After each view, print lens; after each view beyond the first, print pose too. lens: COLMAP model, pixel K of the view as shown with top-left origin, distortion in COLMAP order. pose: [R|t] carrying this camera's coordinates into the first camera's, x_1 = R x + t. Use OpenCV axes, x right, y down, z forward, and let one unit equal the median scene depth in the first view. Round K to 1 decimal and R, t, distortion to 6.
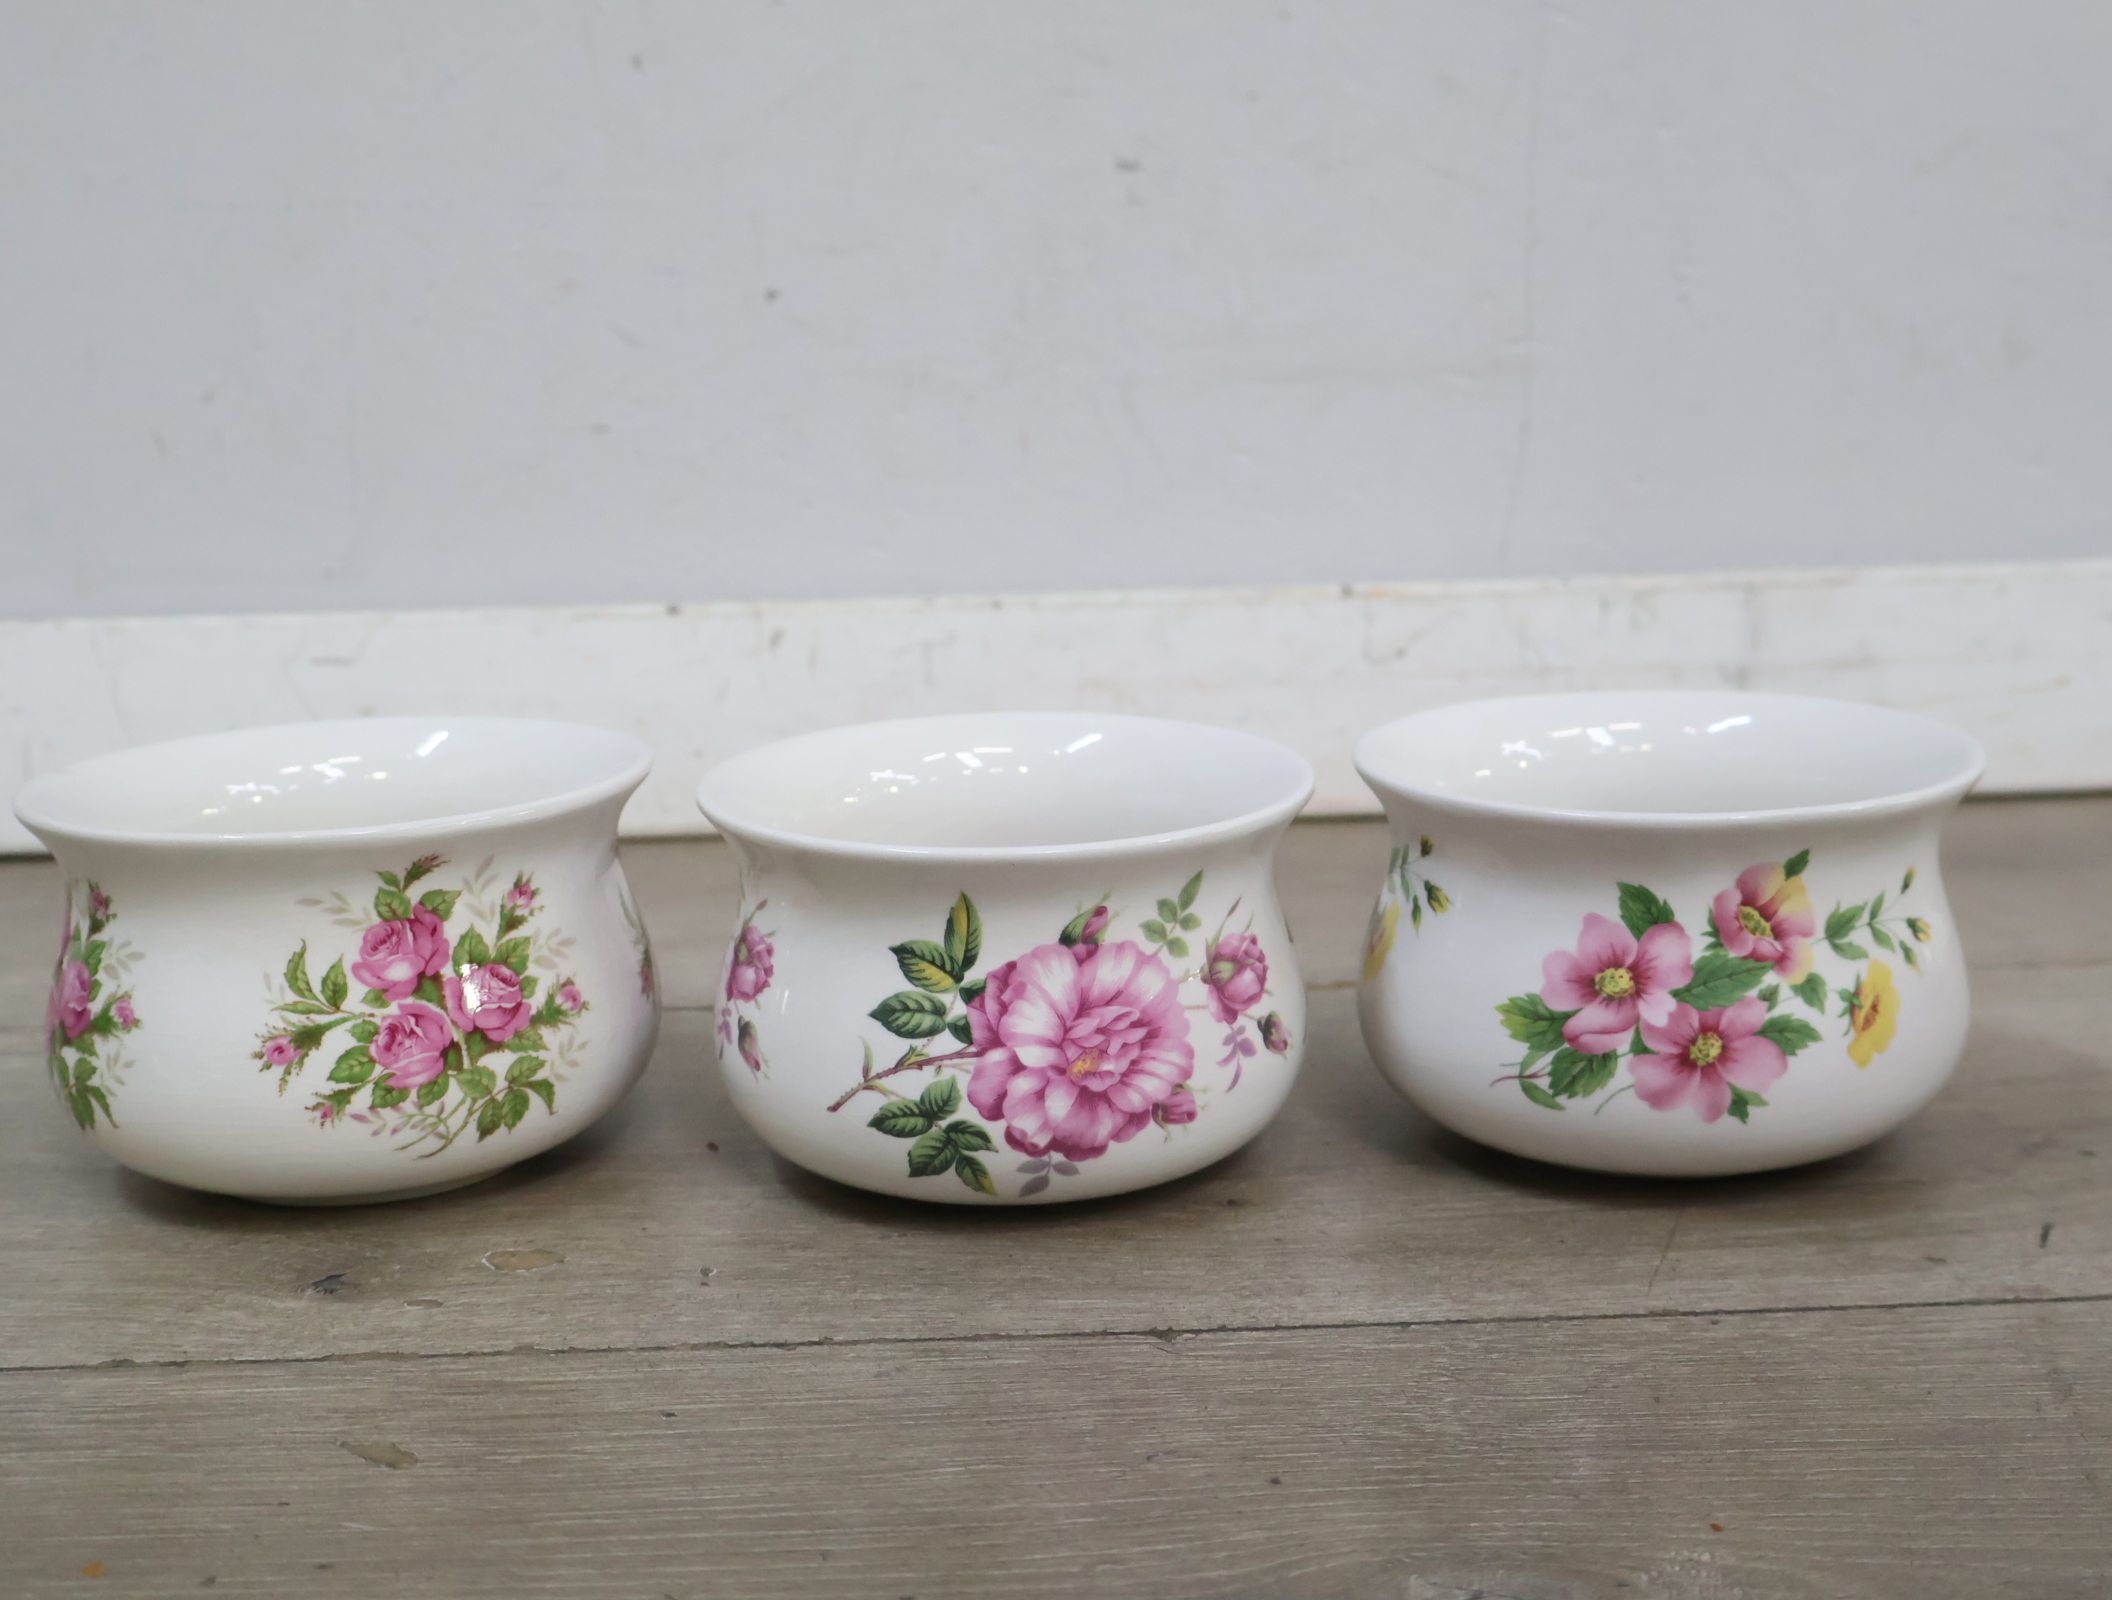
lens RADIAL K [[2705.7, 0, 1060.1], [0, 2705.7, 792.9], [0, 0, 1]] dist [0.005766, 0.000000]
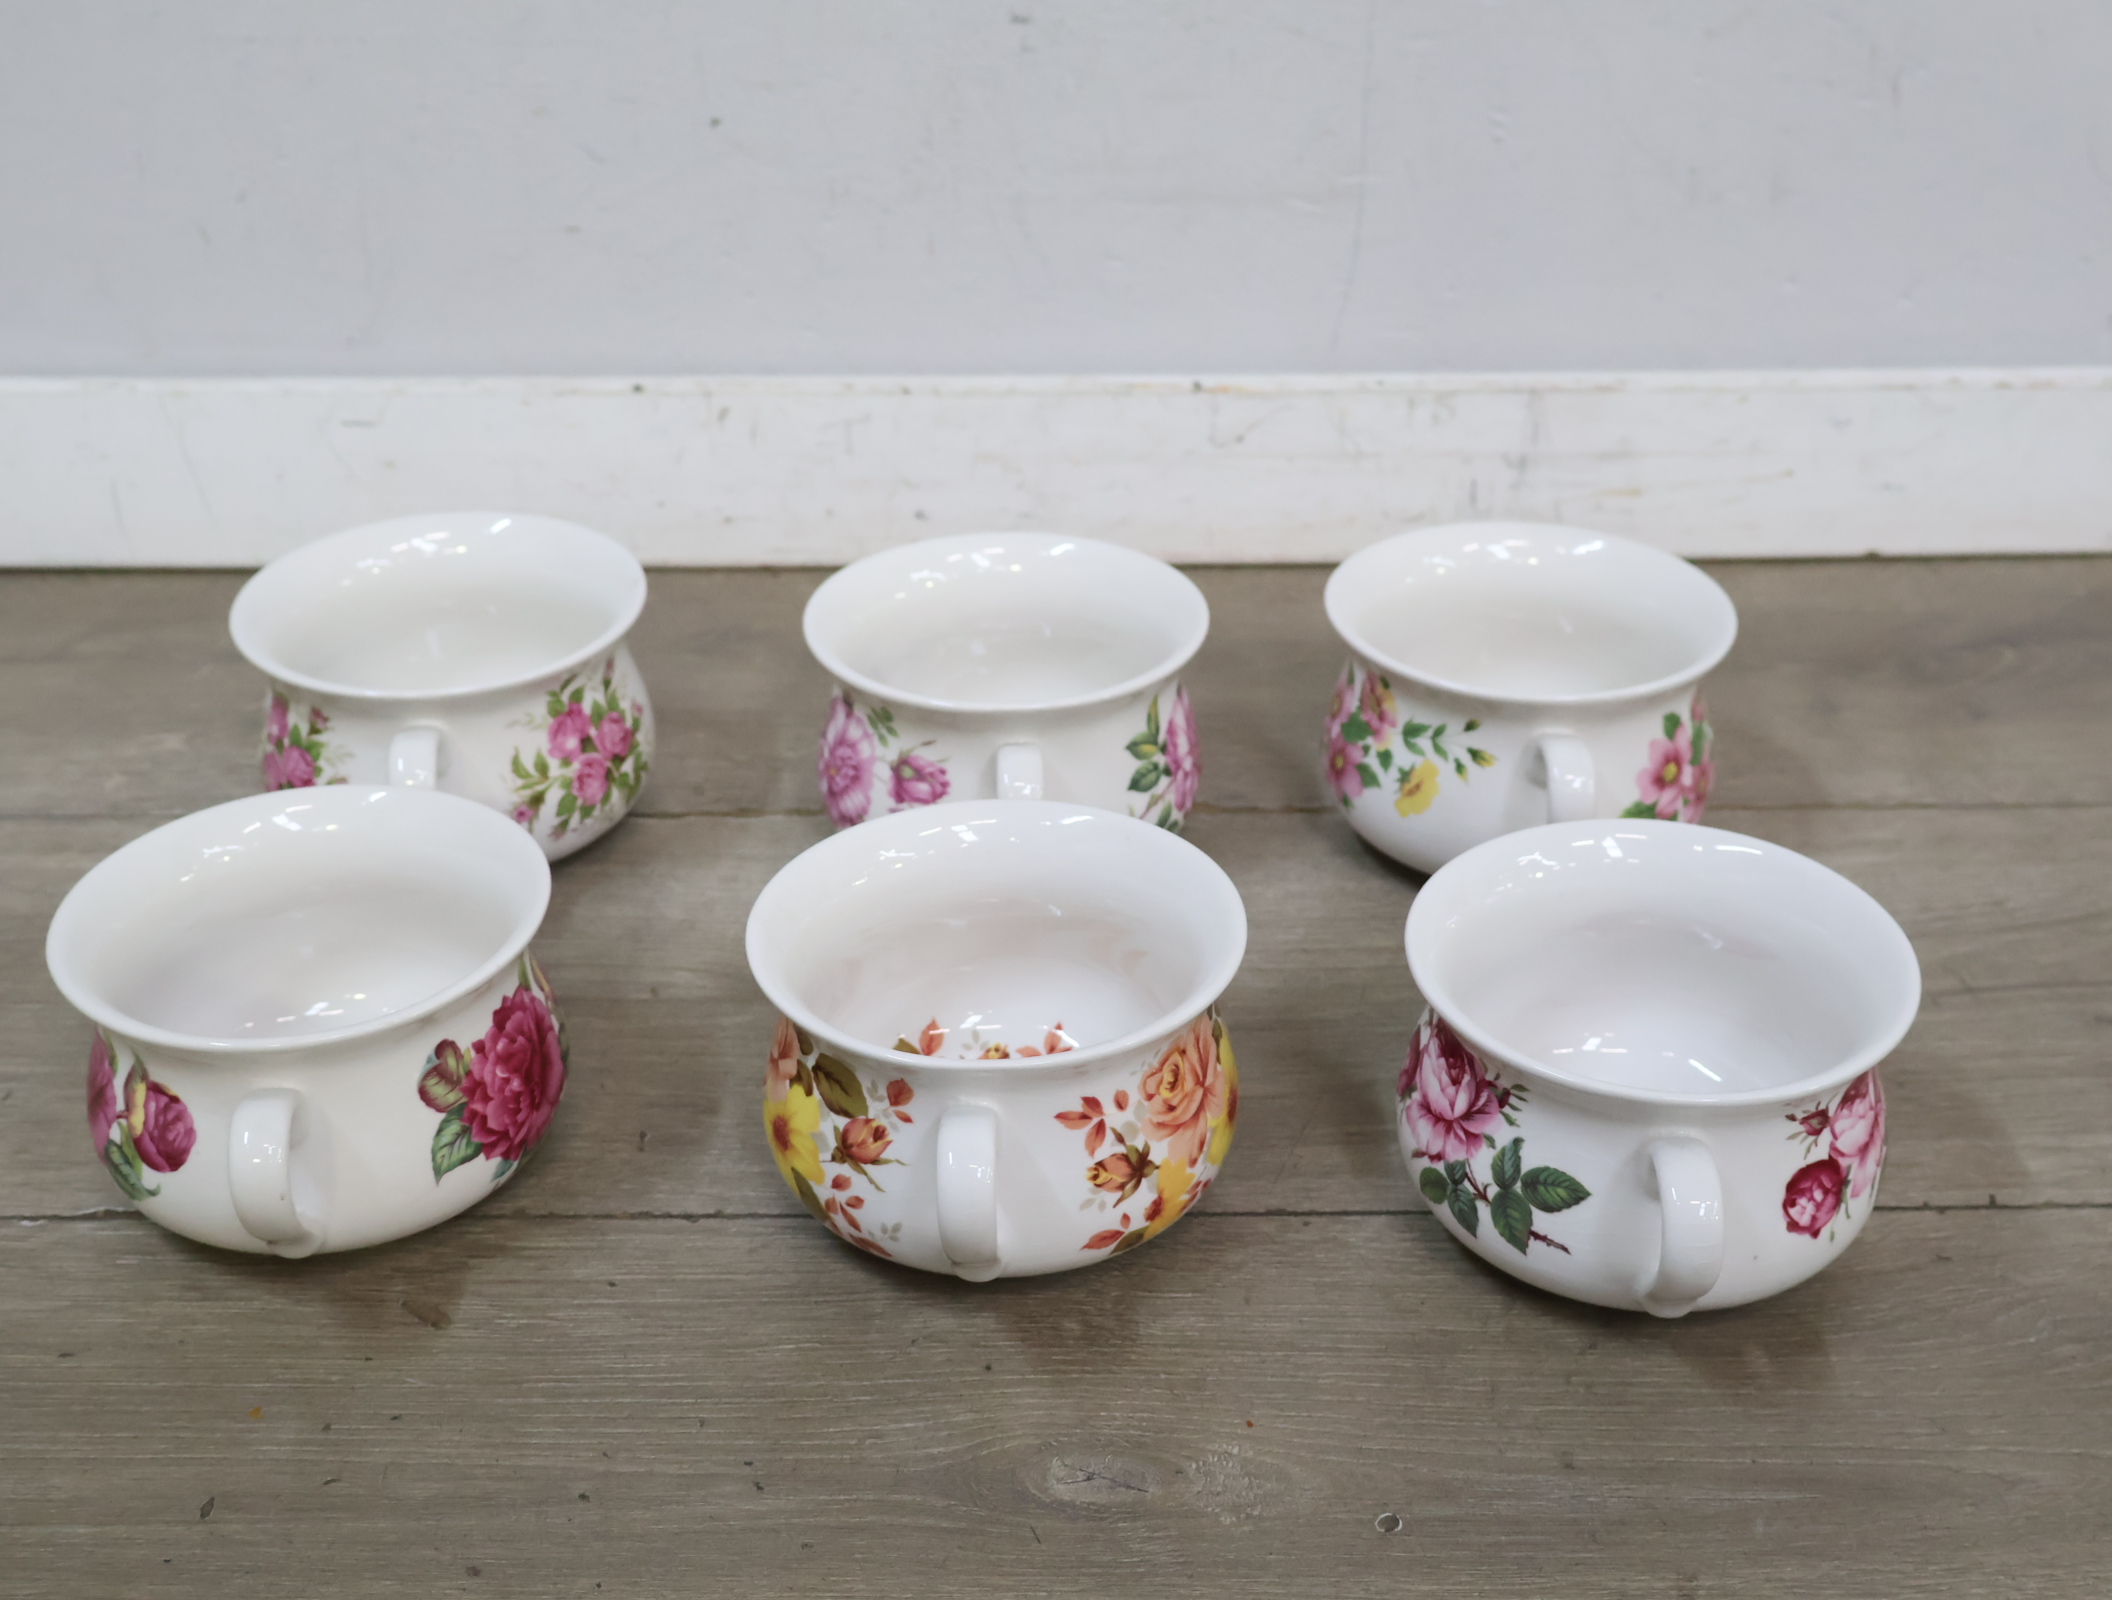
lens RADIAL K [[2705.7, 0, 1054.3], [0, 2705.7, 801.2], [0, 0, 1]] dist [0.005766, 0.000000]
pose [[0.999490, 0.029617, -0.011962, 0.112139], [-0.024345, 0.948788, 0.314974, -0.496488], [0.020678, -0.314522, 0.949025, -0.356880]]
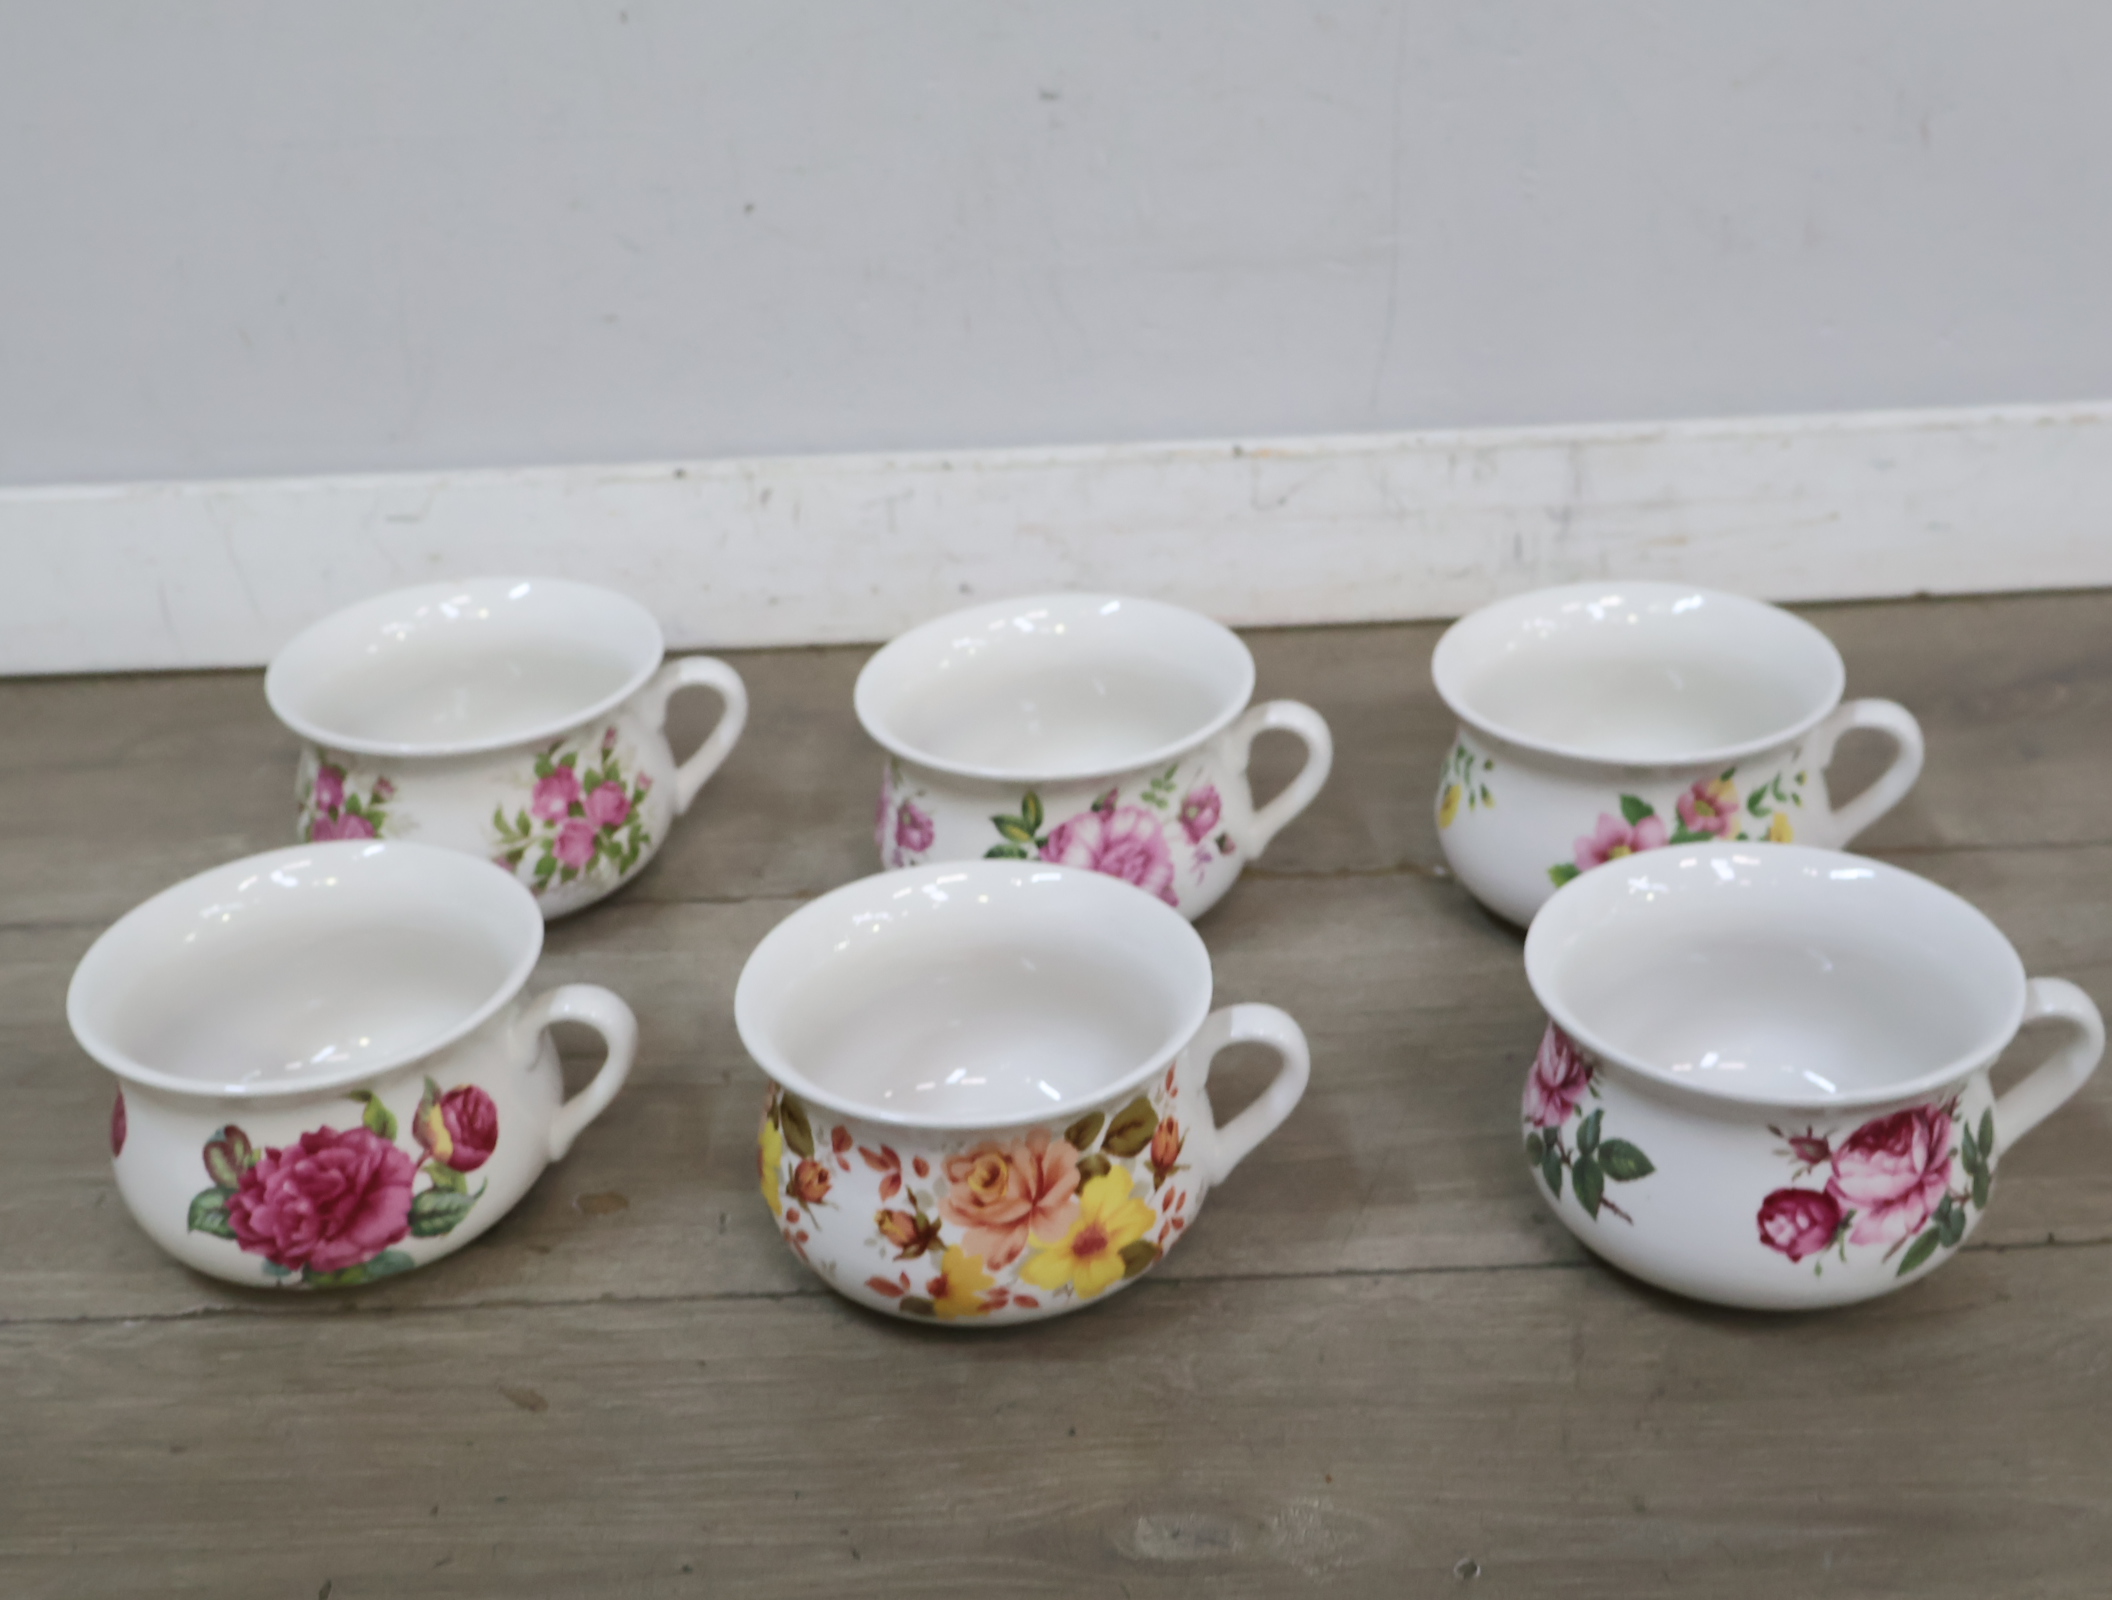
lens RADIAL K [[2883.0, 0, 1058.8], [0, 2883.0, 802.6], [0, 0, 1]] dist [0.010305, 0.000000]
pose [[0.999694, -0.005534, -0.024098, 0.101687], [0.012474, 0.954383, 0.298326, -0.554109], [0.021347, -0.298535, 0.954160, -0.484839]]
